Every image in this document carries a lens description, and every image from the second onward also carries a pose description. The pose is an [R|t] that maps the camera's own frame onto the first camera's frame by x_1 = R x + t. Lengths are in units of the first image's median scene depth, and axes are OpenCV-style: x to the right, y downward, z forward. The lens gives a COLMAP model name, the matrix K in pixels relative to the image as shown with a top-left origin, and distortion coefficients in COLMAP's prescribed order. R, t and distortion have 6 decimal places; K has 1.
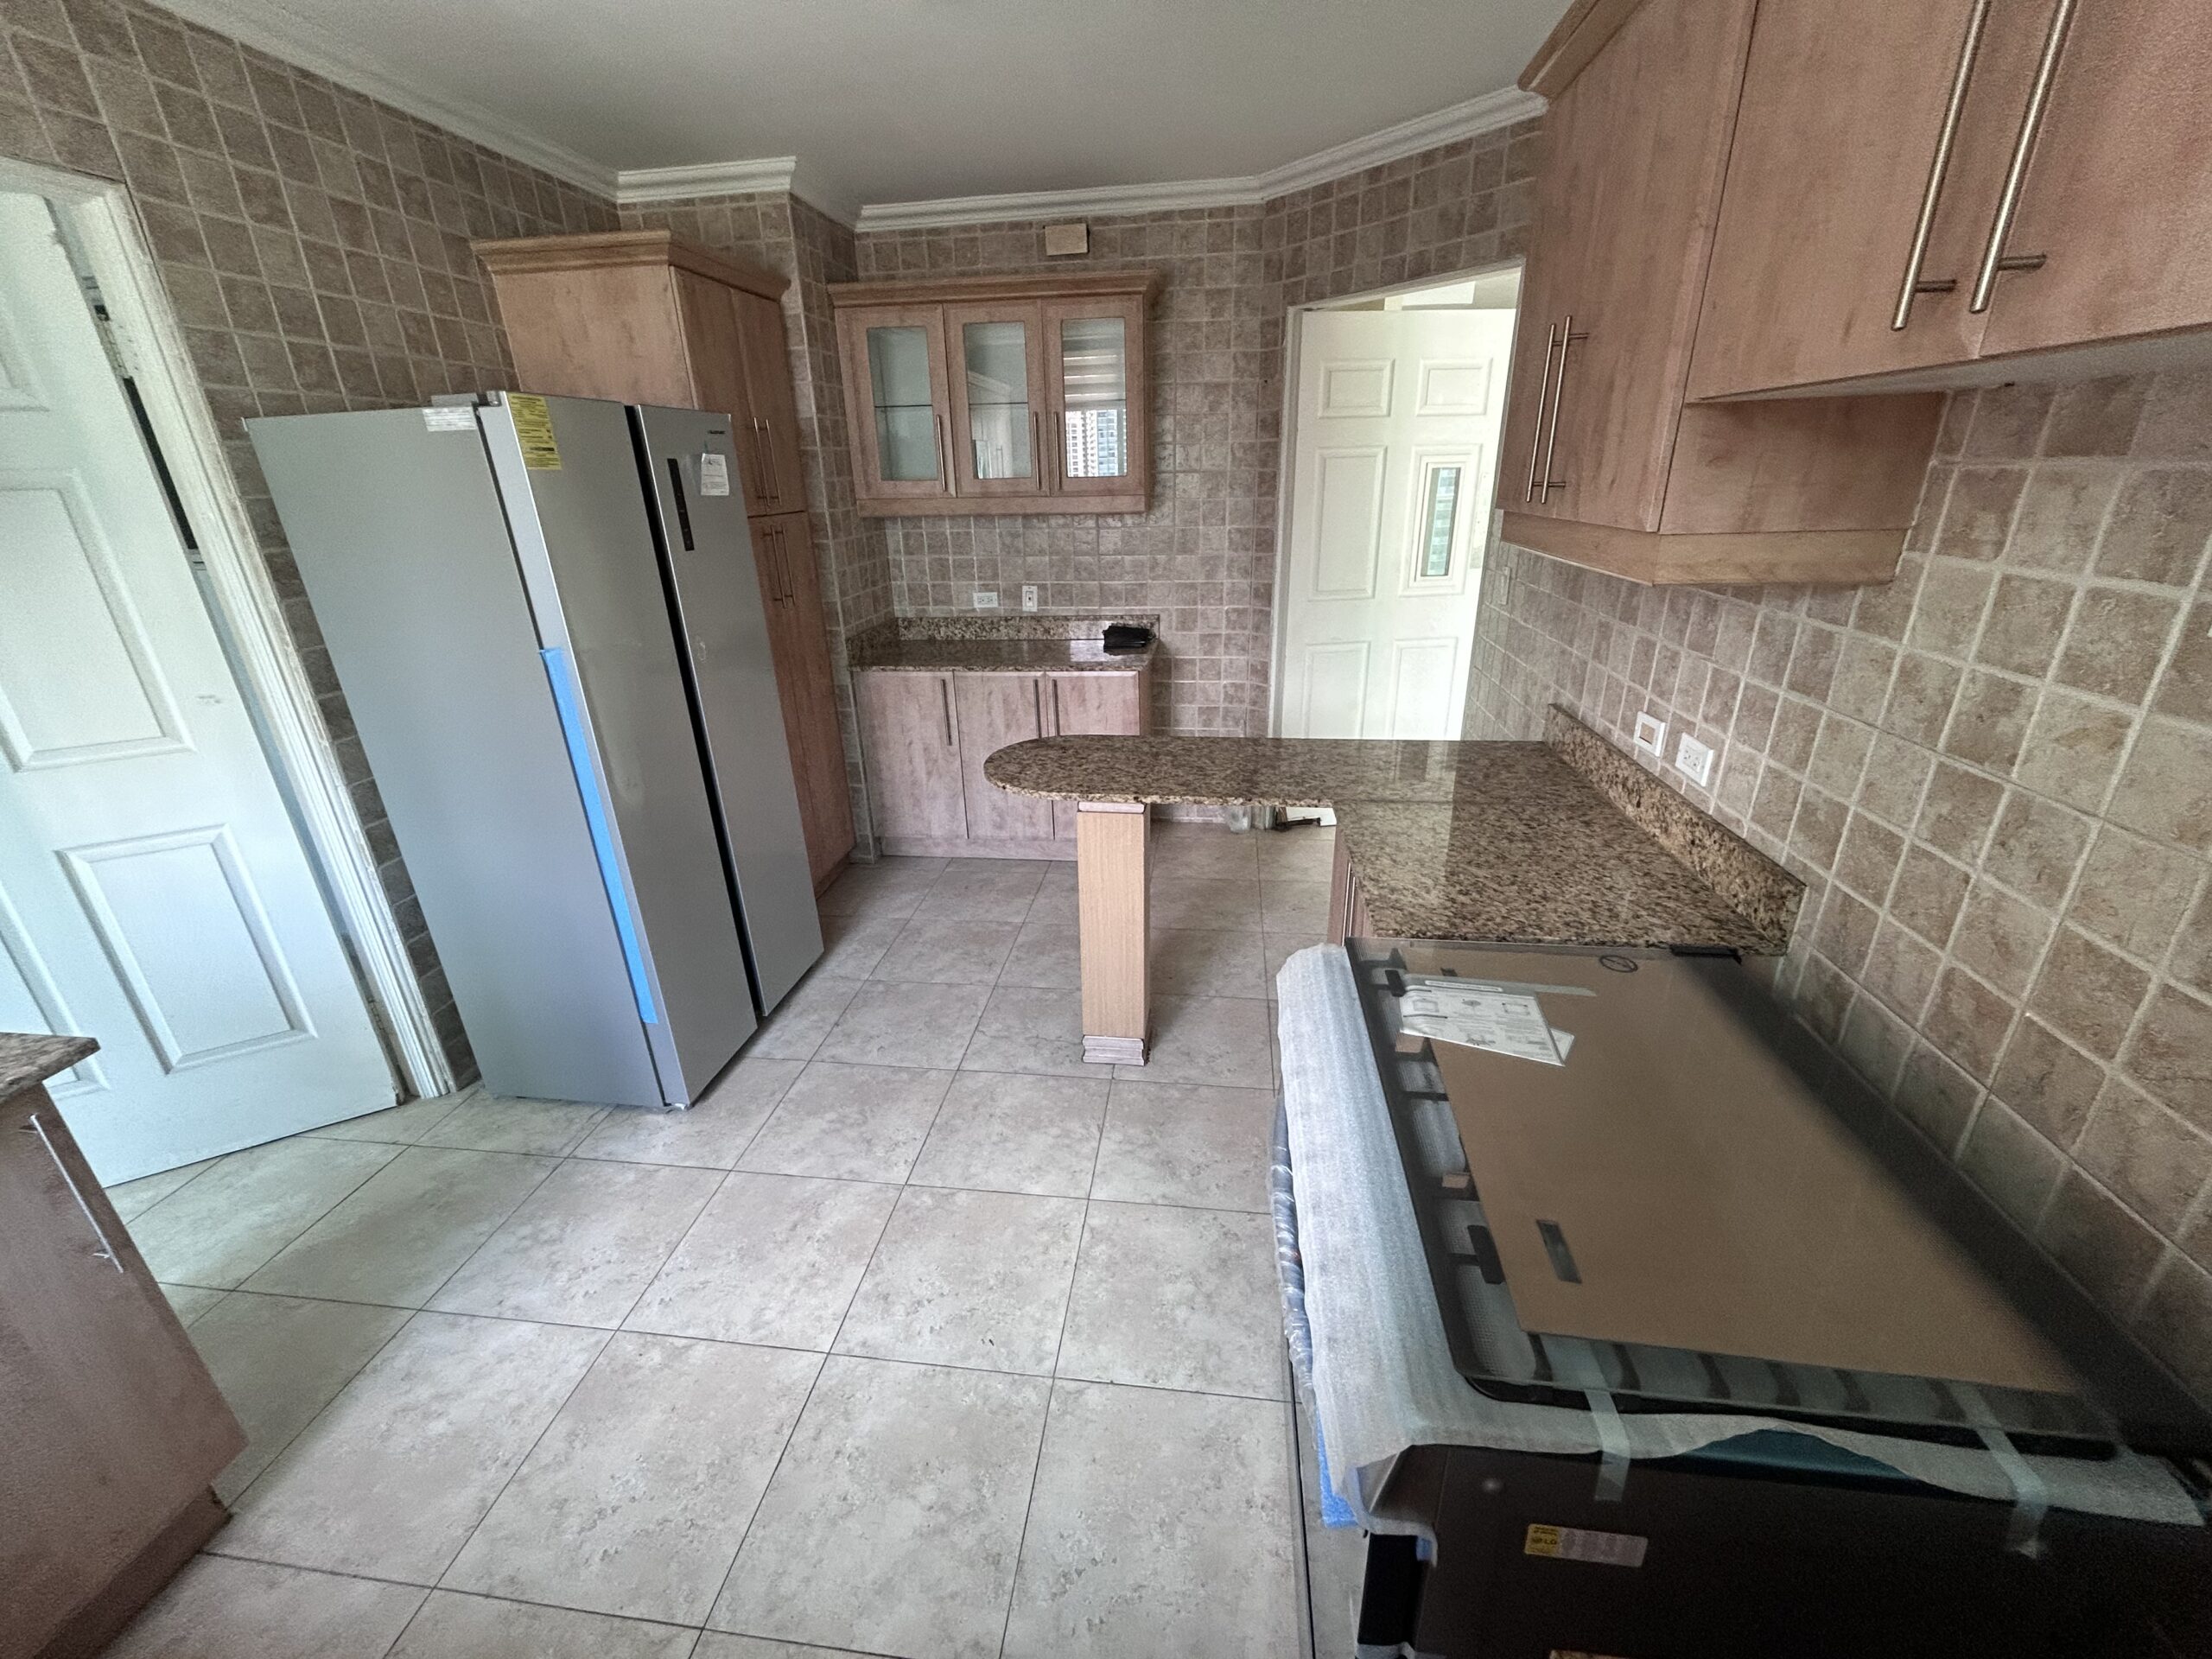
lens RADIAL K [[890.4, 0, 1096.8], [0, 890.4, 821.7], [0, 0, 1]] dist [-0.003034, 0.001413]
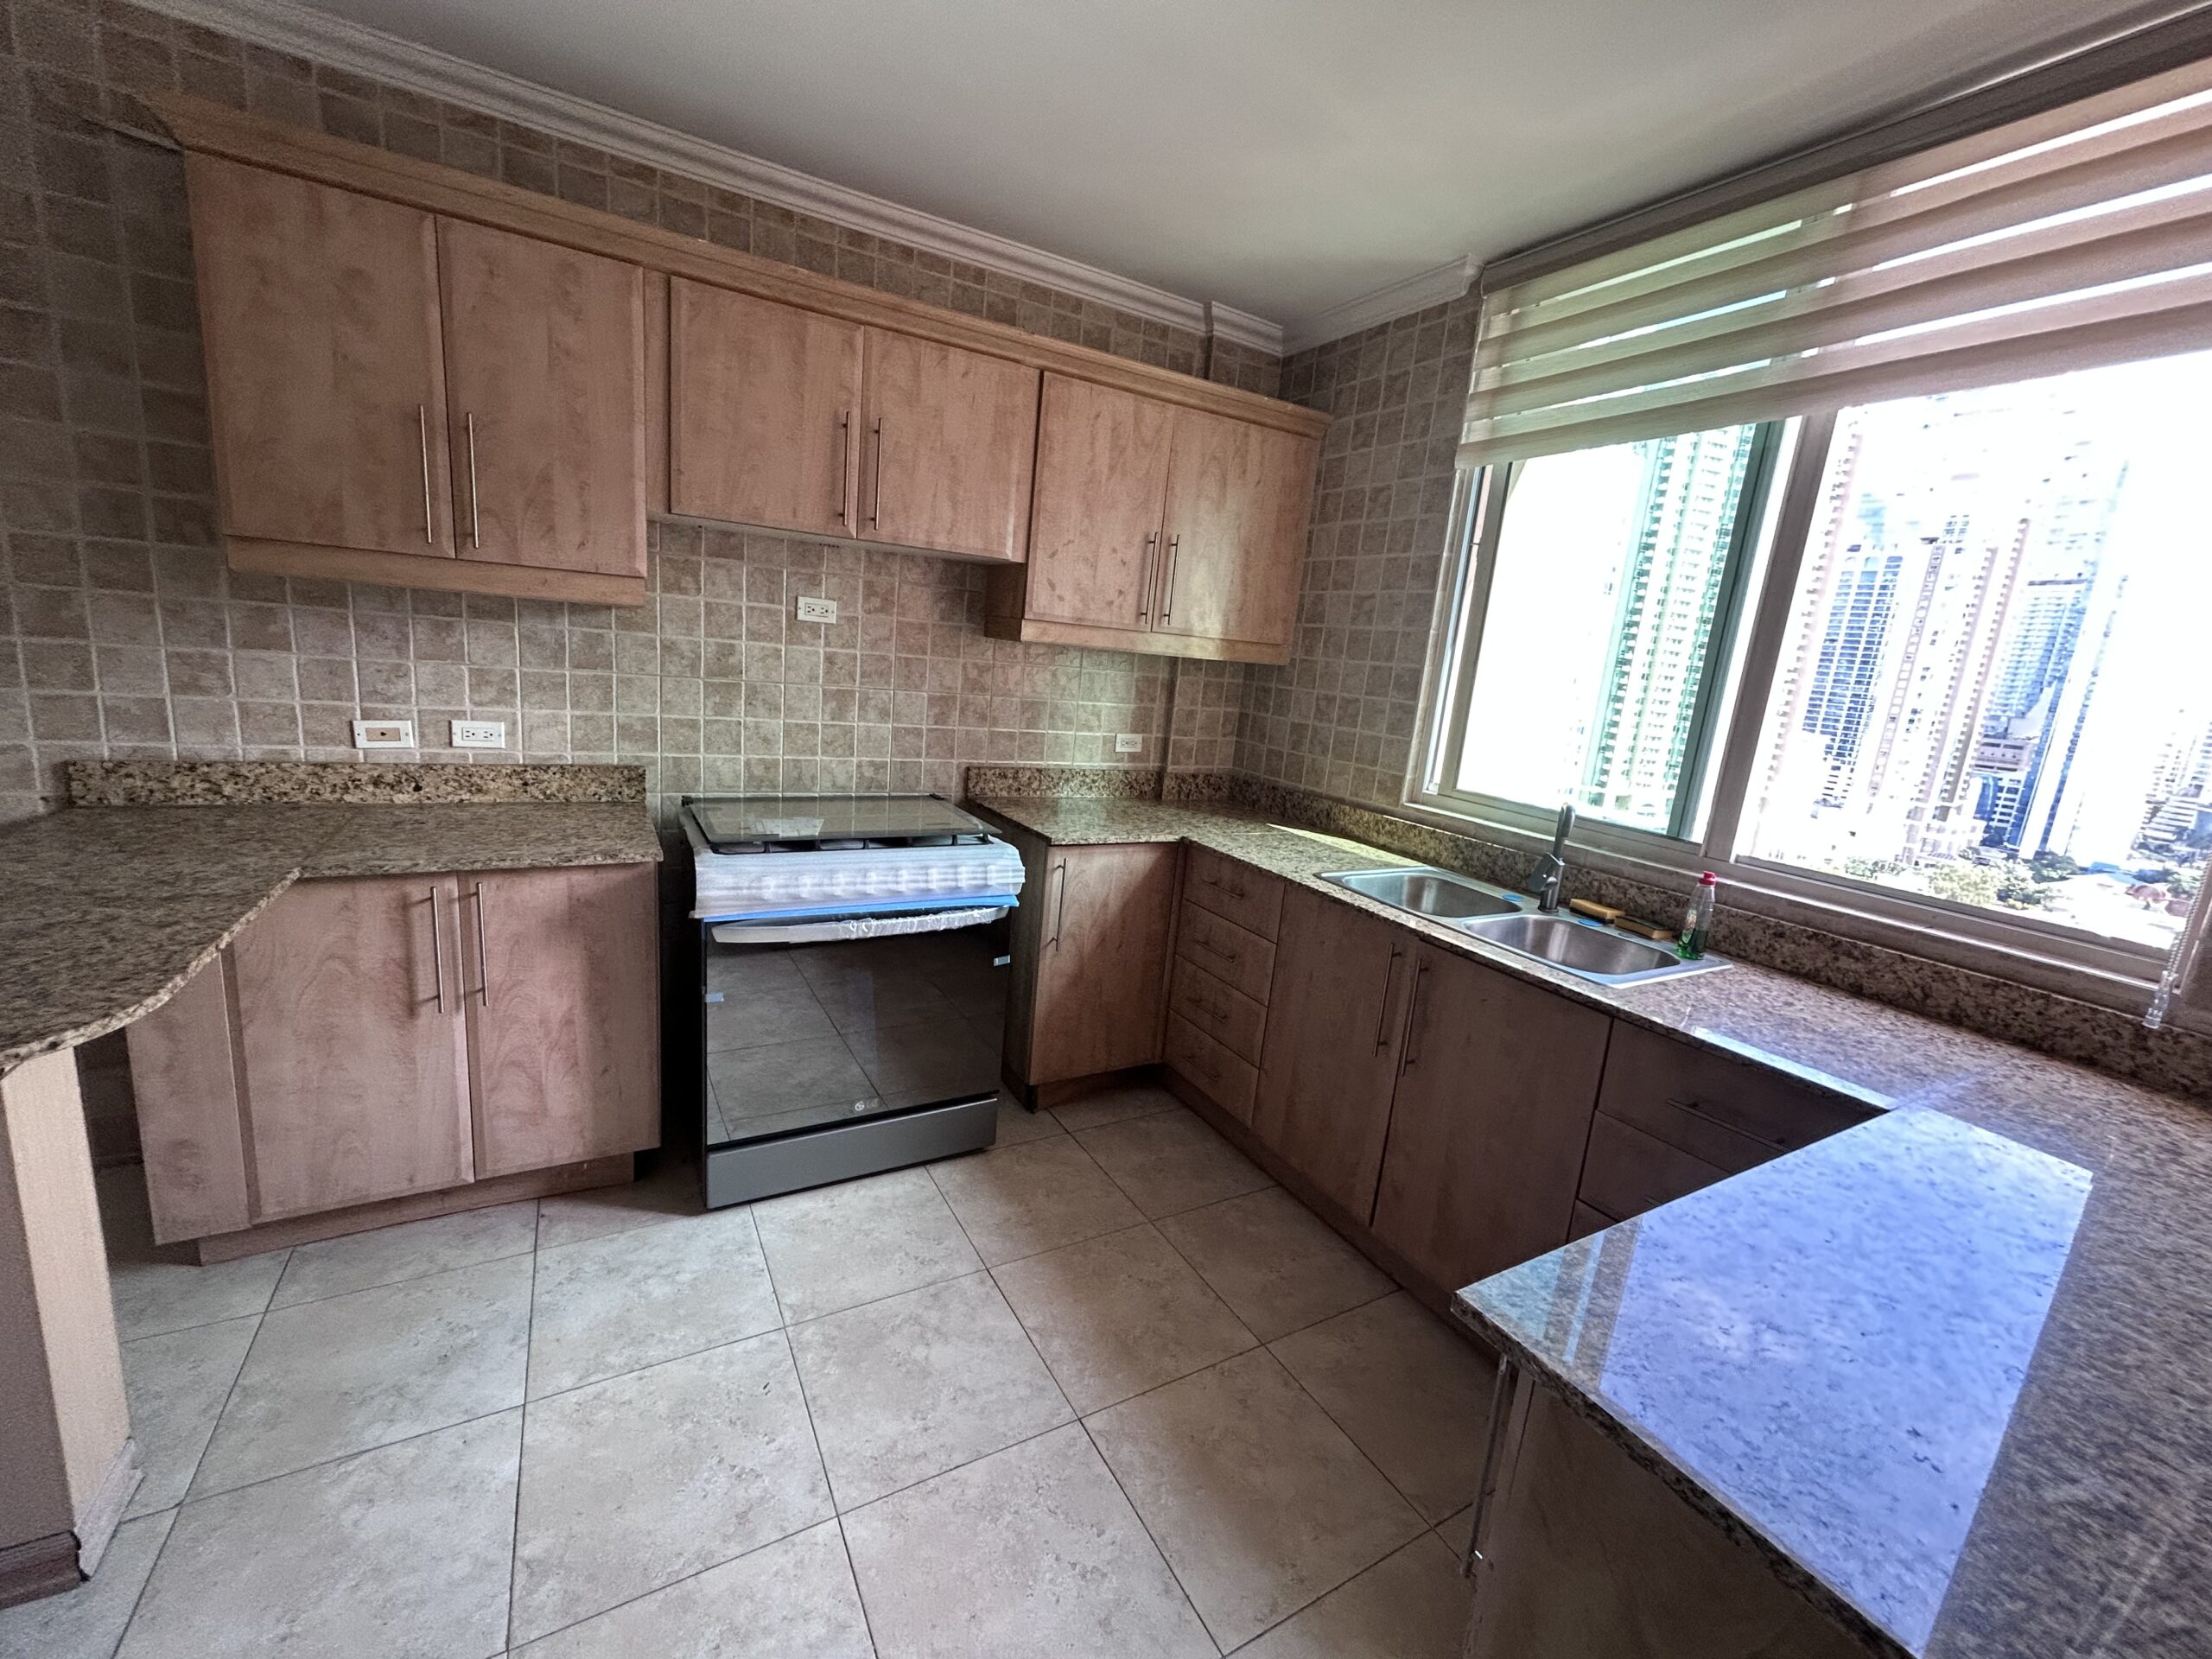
lens RADIAL K [[890.4, 0, 1119.9], [0, 890.4, 817.7], [0, 0, 1]] dist [-0.003034, 0.001413]
pose [[-0.618830, -0.176536, 0.765431, -1.221973], [0.219284, 0.896859, 0.384134, -0.314707], [-0.754297, 0.405561, -0.516292, 1.190346]]
